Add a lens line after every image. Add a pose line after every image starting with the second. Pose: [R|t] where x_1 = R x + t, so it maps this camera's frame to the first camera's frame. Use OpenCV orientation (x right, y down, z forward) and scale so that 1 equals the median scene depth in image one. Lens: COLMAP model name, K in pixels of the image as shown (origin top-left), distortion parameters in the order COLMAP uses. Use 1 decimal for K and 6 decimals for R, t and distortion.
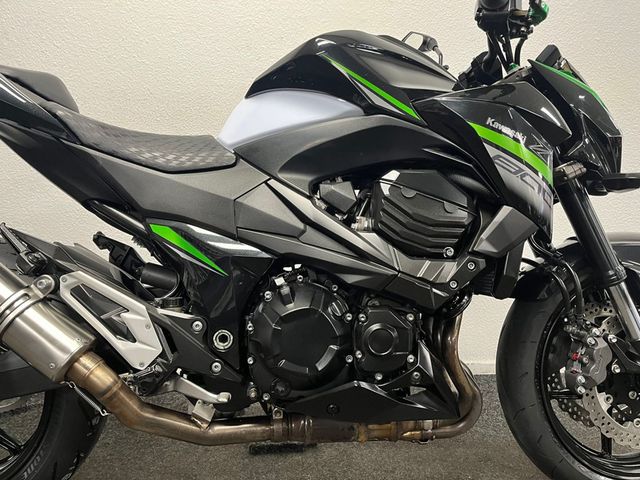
lens RADIAL K [[500.1, 0, 320.0], [0, 500.1, 240.0], [0, 0, 1]] dist [0.026788, -0.000952]
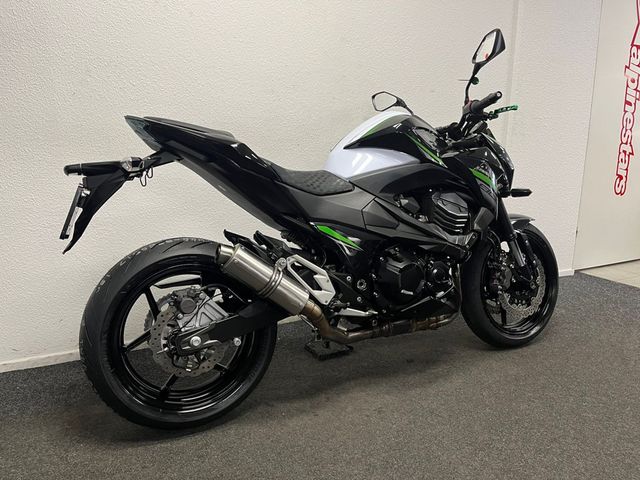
lens RADIAL K [[486.3, 0, 320.0], [0, 486.3, 240.0], [0, 0, 1]] dist [0.016226, -0.000572]
pose [[0.926086, -0.071807, 0.370418, -1.011004], [0.047058, 0.996040, 0.075436, -0.115193], [-0.374368, -0.052429, 0.925797, -0.633661]]
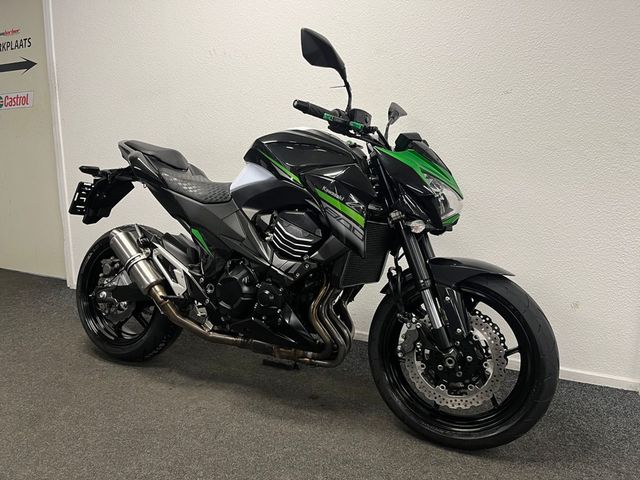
lens RADIAL K [[479.2, 0, 308.5], [0, 479.2, 239.7], [0, 0, 1]] dist [-0.005339, -0.001954]
pose [[0.863435, 0.090764, -0.496227, 1.112170], [-0.083997, 0.995816, 0.035989, -0.103483], [0.497417, 0.010608, 0.867447, -0.503941]]
